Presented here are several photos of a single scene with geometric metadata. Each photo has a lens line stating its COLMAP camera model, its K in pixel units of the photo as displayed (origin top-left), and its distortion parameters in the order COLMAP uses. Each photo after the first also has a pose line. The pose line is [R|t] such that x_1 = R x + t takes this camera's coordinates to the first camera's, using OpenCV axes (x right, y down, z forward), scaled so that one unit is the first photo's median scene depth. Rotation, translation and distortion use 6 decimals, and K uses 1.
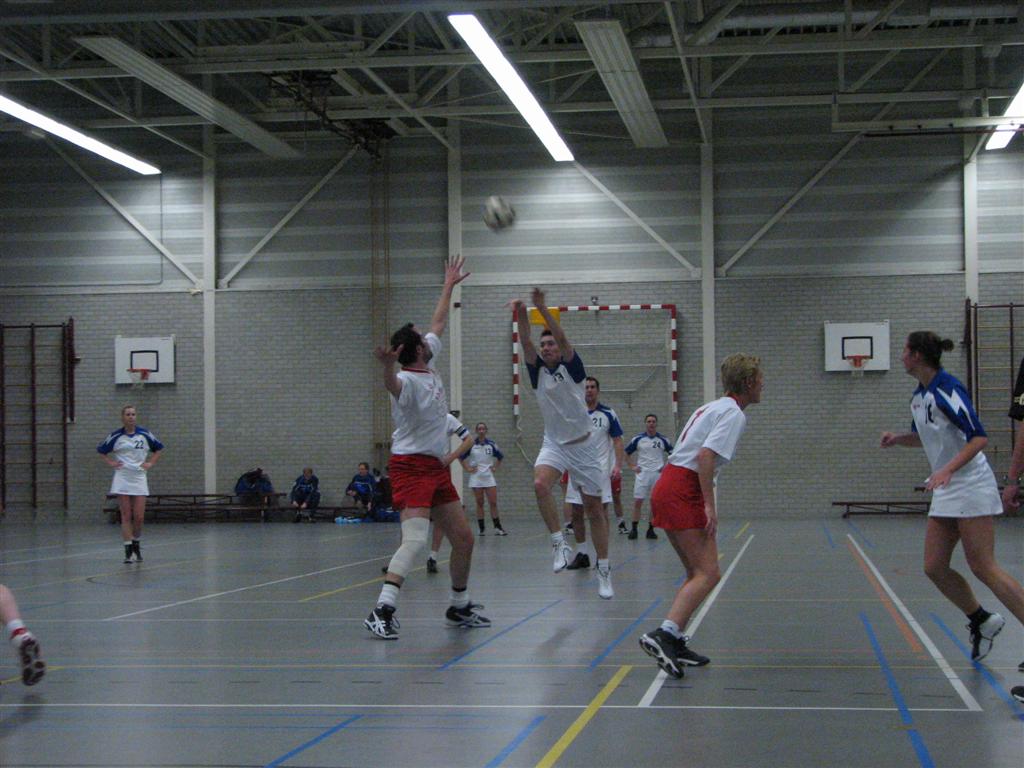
lens RADIAL K [[2206.2, 0, 494.9], [0, 2206.2, 409.8], [0, 0, 1]] dist [0.137823, 0.000000]
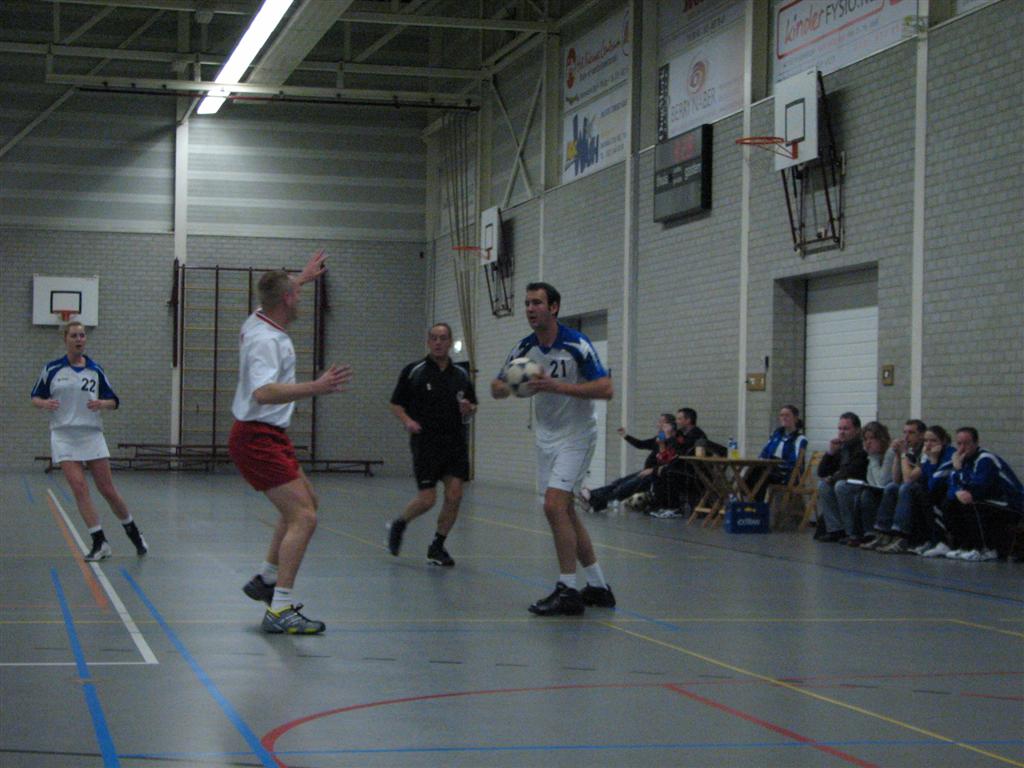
lens RADIAL K [[2206.2, 0, 480.5], [0, 2206.2, 412.3], [0, 0, 1]] dist [0.137823, 0.000000]
pose [[0.935859, 0.027587, 0.351293, -0.318963], [-0.034987, 0.999279, 0.014732, 0.004857], [-0.350634, -0.026078, 0.936150, 0.047115]]
